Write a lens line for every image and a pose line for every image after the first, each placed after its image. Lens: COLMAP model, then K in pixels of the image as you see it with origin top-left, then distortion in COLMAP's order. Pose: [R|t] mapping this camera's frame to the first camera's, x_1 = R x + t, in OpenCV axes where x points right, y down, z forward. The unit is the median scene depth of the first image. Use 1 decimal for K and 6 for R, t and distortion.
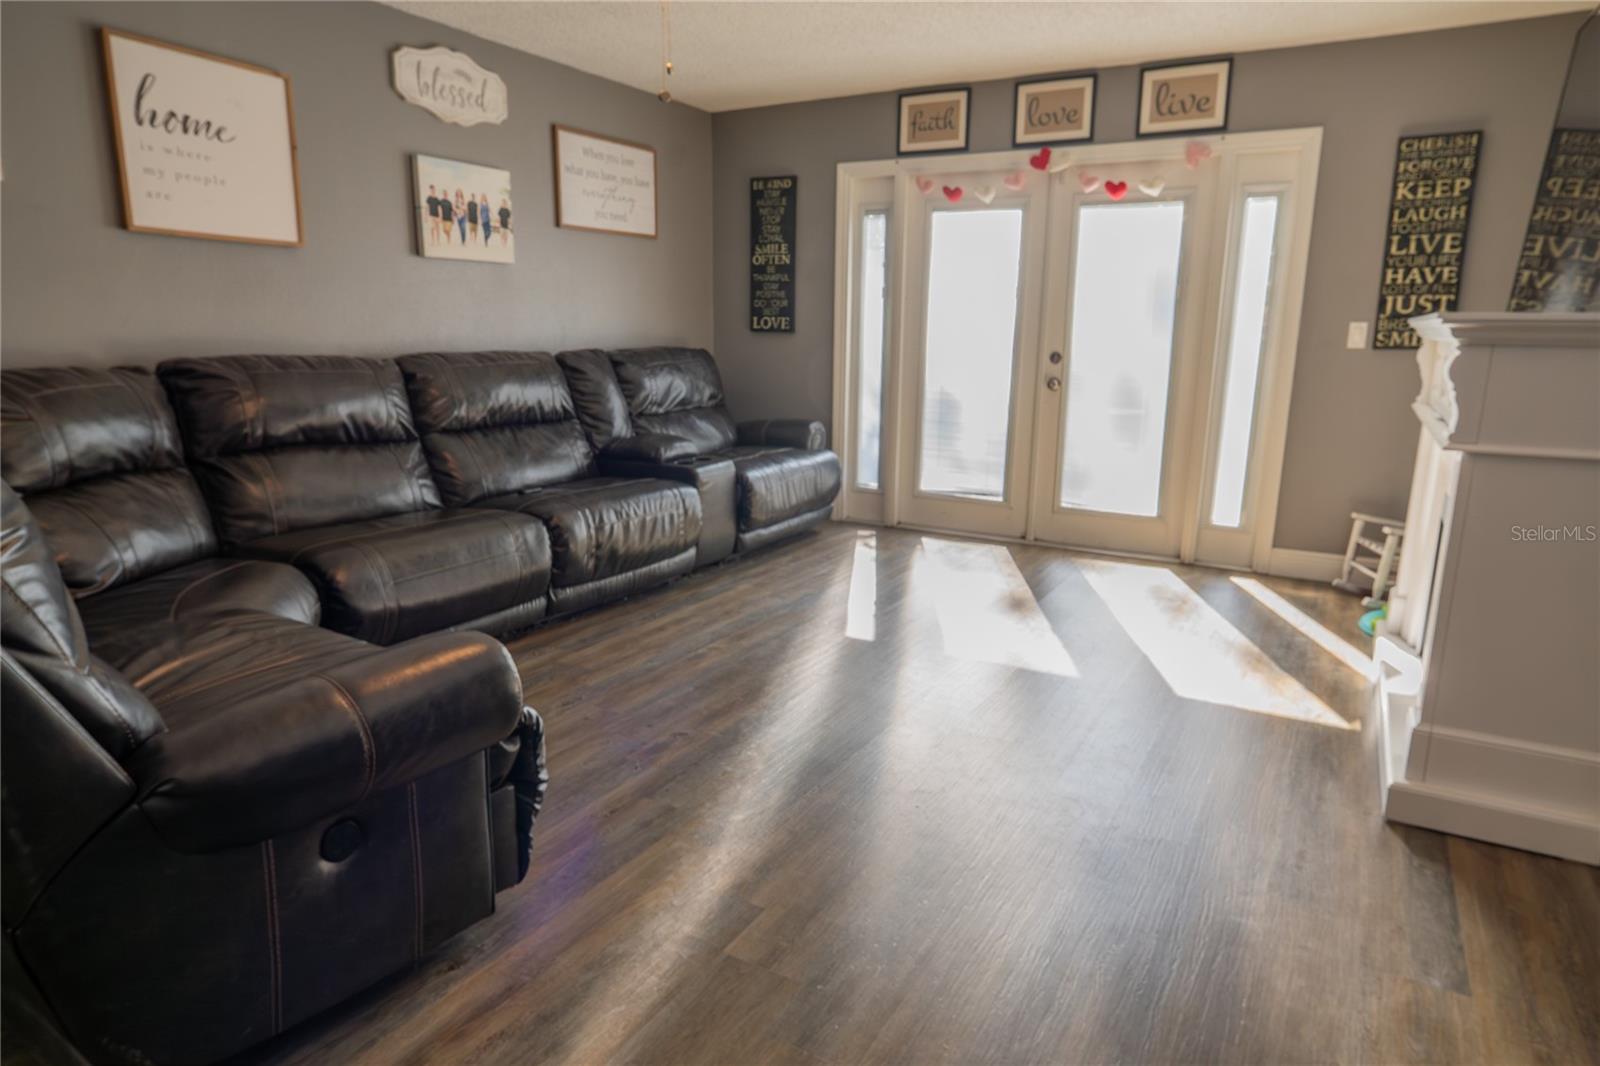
lens RADIAL K [[961.3, 0, 806.7], [0, 961.3, 536.6], [0, 0, 1]] dist [-0.017684, 0.022899]
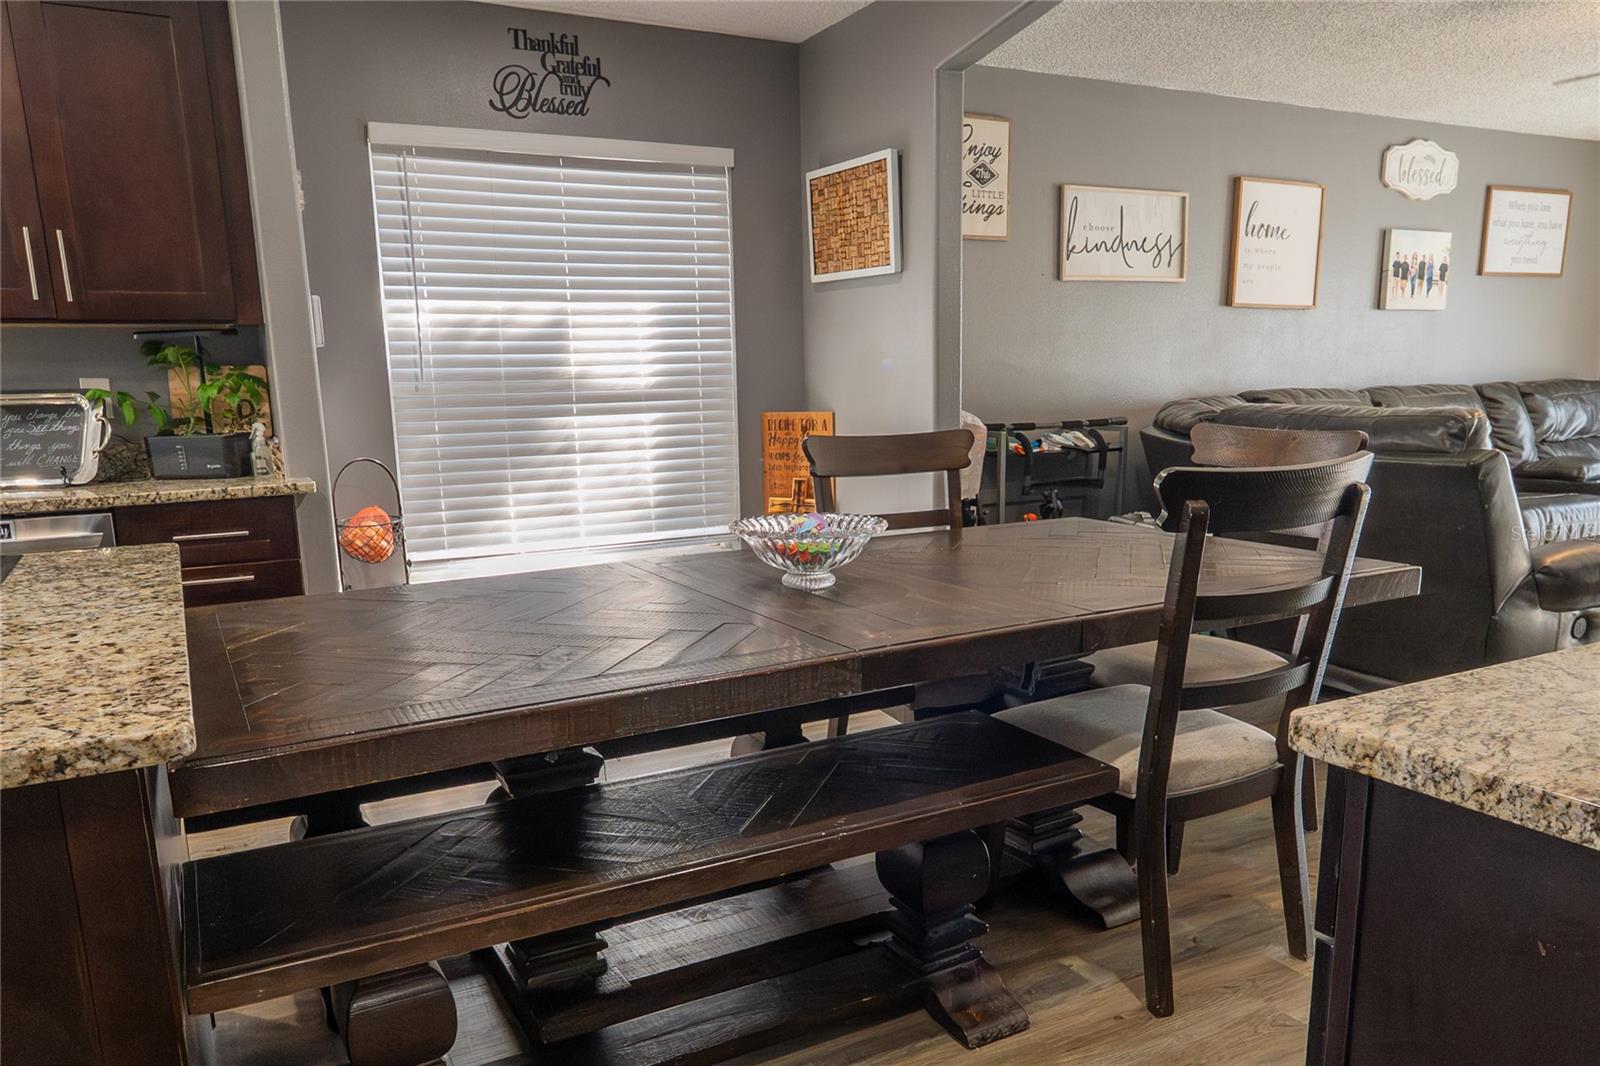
lens RADIAL K [[1144.4, 0, 795.6], [0, 1144.4, 620.8], [0, 0, 1]] dist [-0.006144, 0.010981]
pose [[0.842562, 0.086381, -0.531627, -0.204625], [-0.086650, 0.995938, 0.024494, 0.134378], [0.531583, 0.025428, 0.846624, -0.624316]]
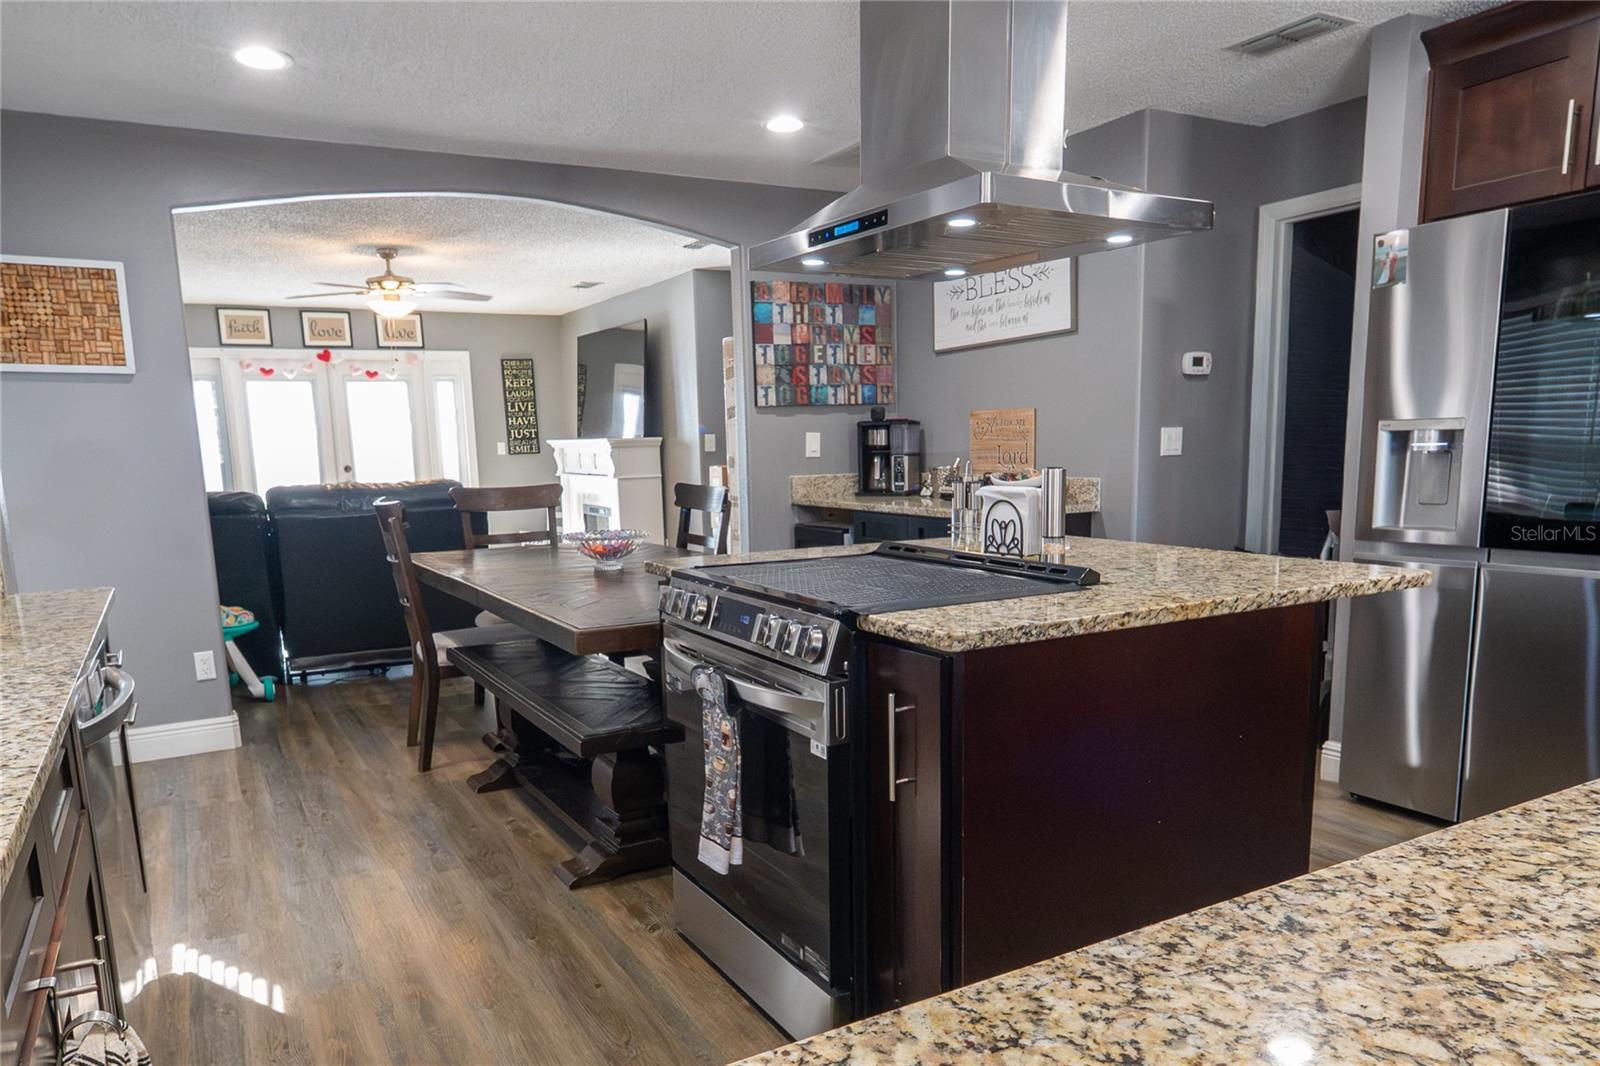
lens RADIAL K [[1110.6, 0, 792.1], [0, 1110.6, 636.3], [0, 0, 1]] dist [0.002198, 0.005990]
pose [[0.516074, -0.179055, 0.837620, -1.210495], [0.219098, 0.972968, 0.072998, 0.152896], [-0.828048, 0.145849, 0.541354, -0.789252]]
